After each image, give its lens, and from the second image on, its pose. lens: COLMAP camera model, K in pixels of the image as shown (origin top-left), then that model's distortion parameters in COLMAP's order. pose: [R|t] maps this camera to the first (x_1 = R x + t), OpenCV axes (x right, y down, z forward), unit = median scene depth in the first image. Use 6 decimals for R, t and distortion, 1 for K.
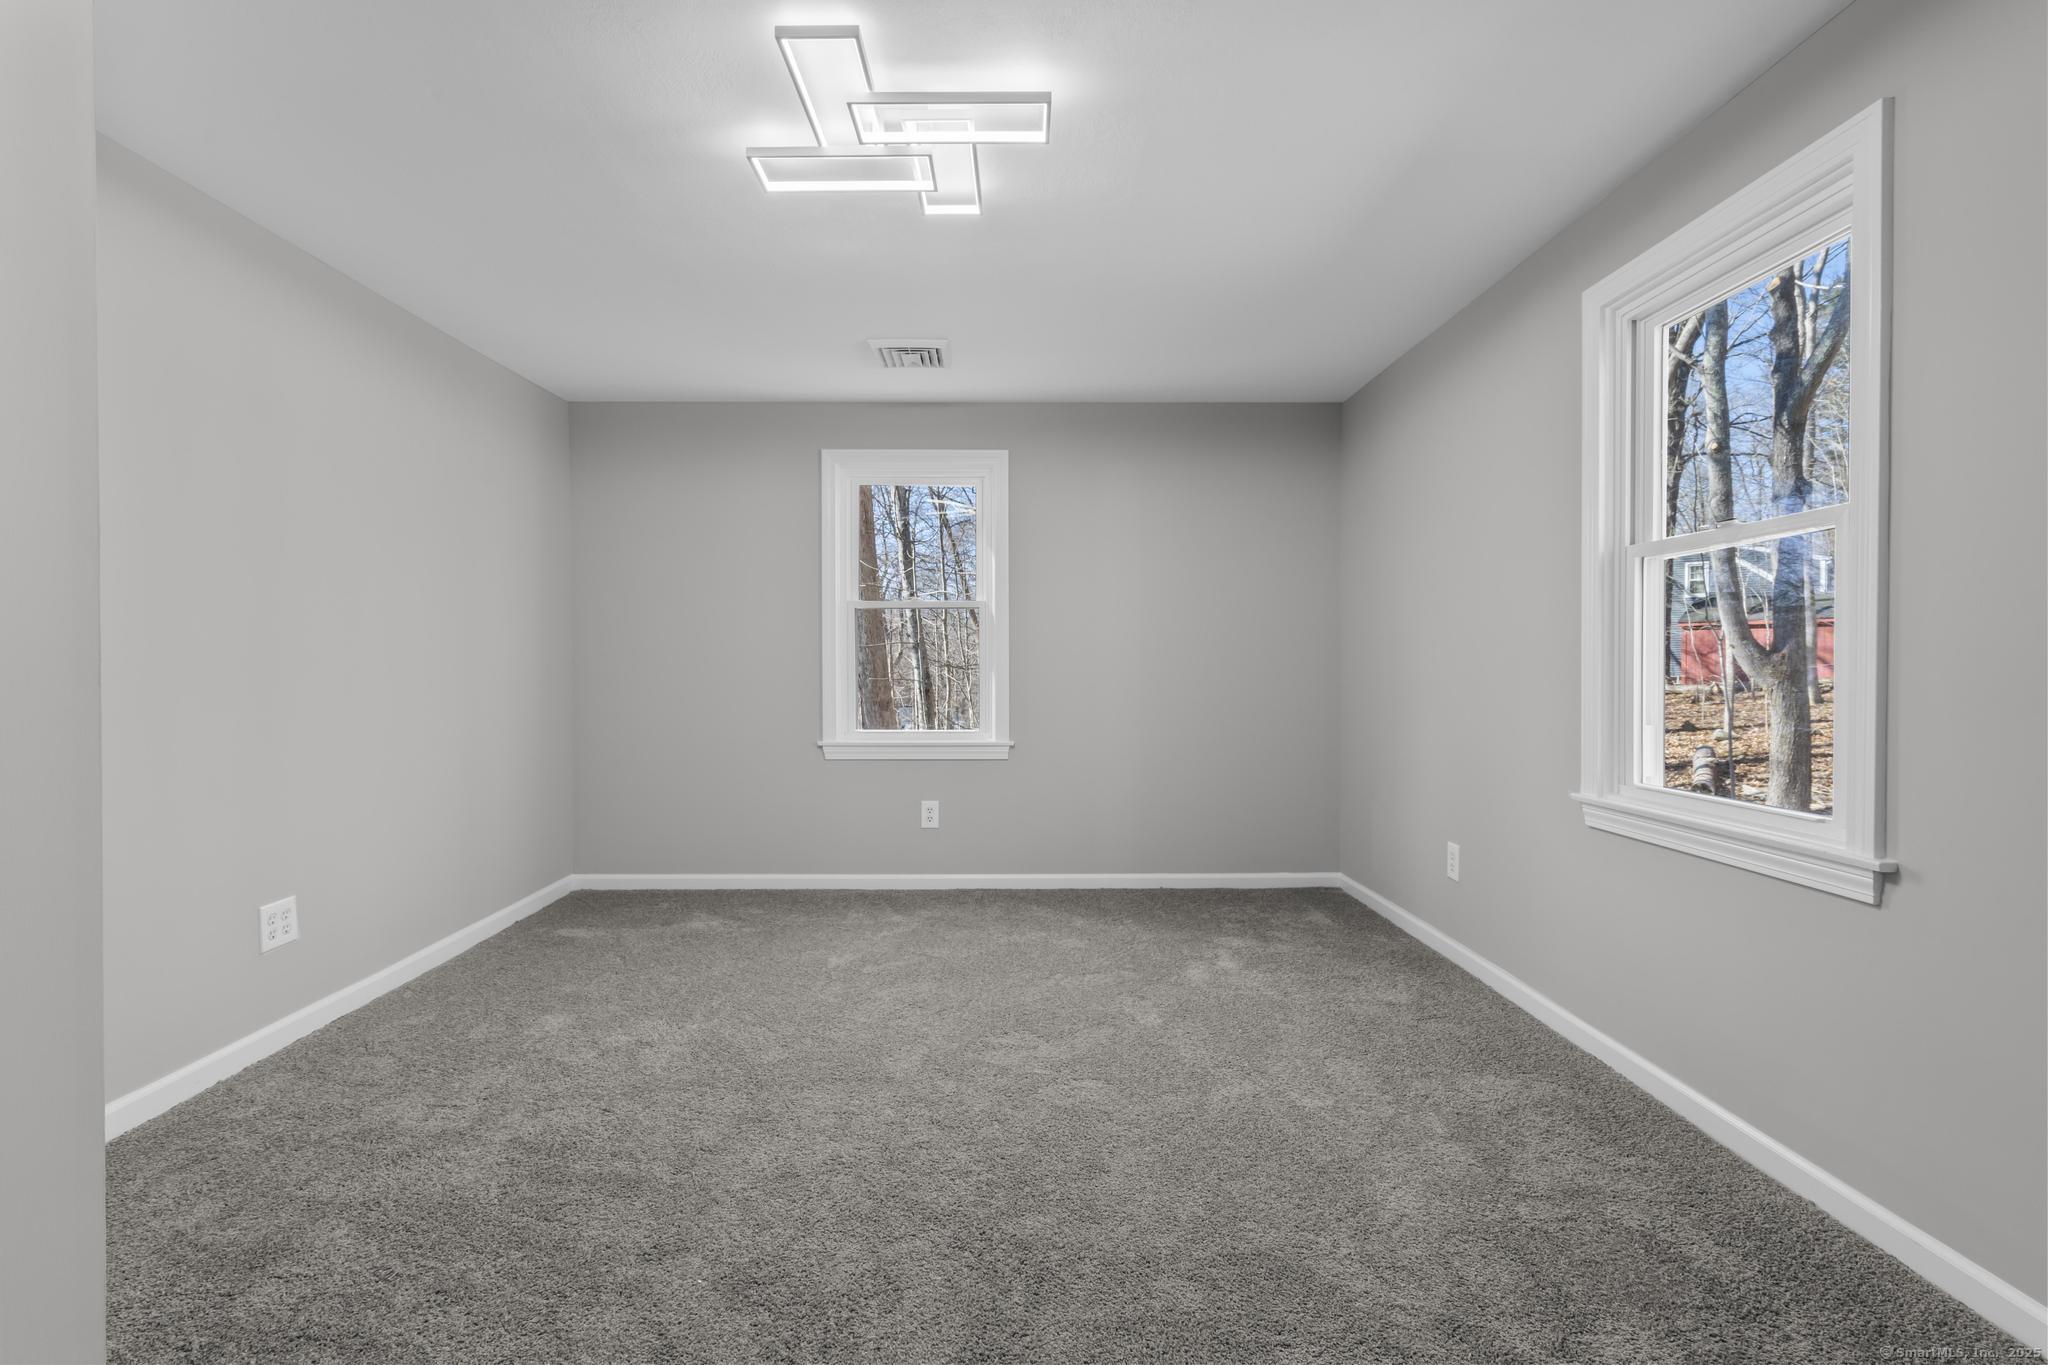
lens RADIAL K [[932.2, 0, 1027.1], [0, 932.2, 675.2], [0, 0, 1]] dist [-0.005264, 0.003938]
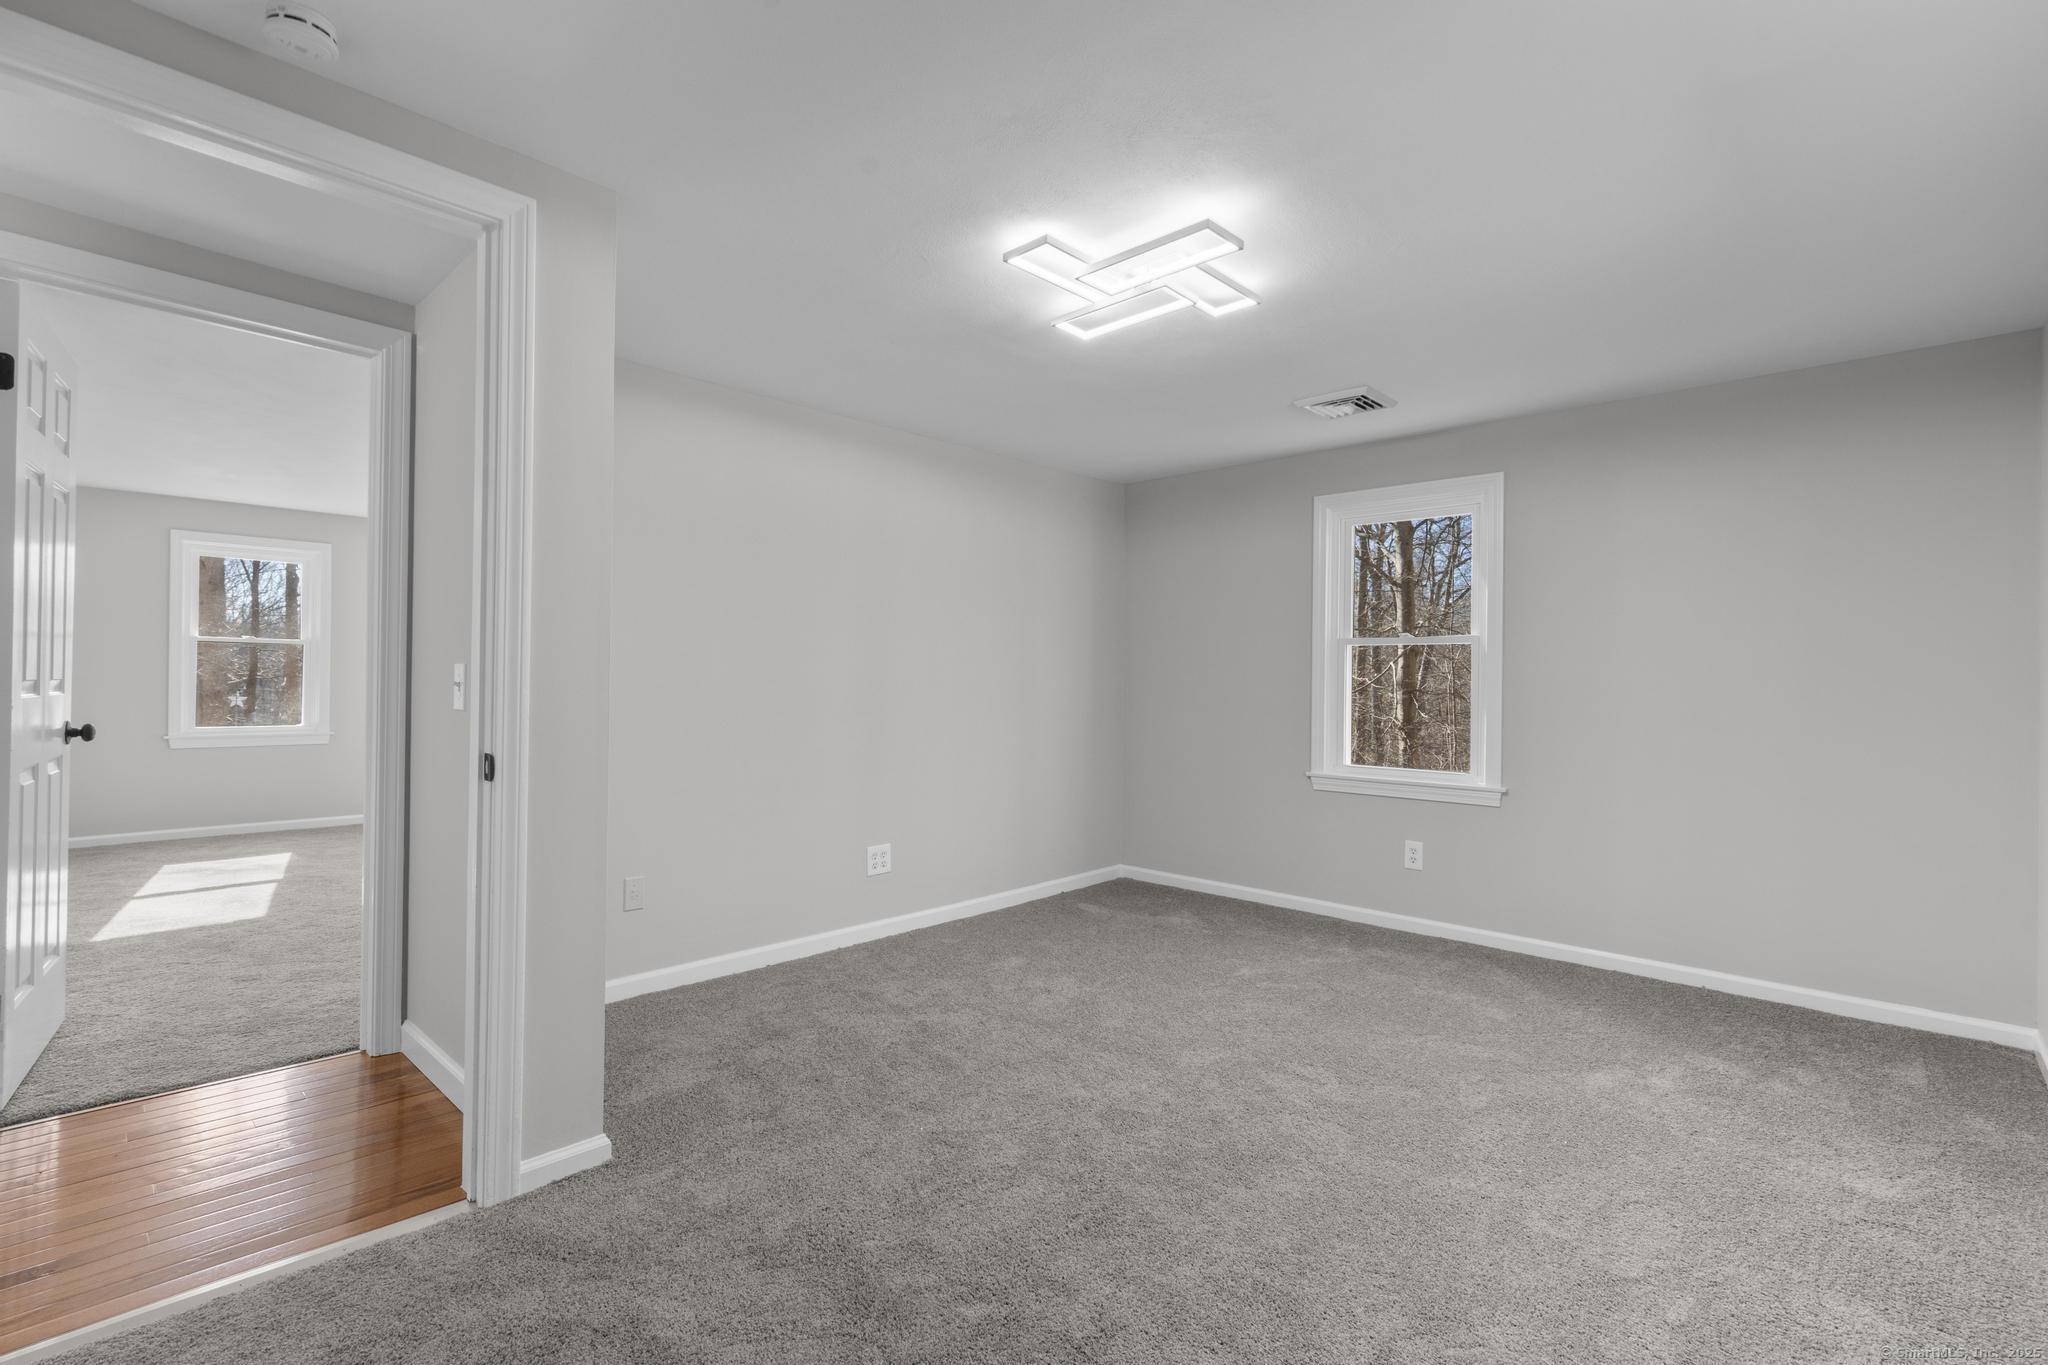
lens RADIAL K [[932.2, 0, 1023.2], [0, 932.2, 678.9], [0, 0, 1]] dist [-0.005264, 0.003938]
pose [[0.719885, 0.007971, -0.694047, 0.428013], [-0.019733, 0.999765, -0.008985, -0.028964], [0.693812, 0.020164, 0.719873, 0.017781]]
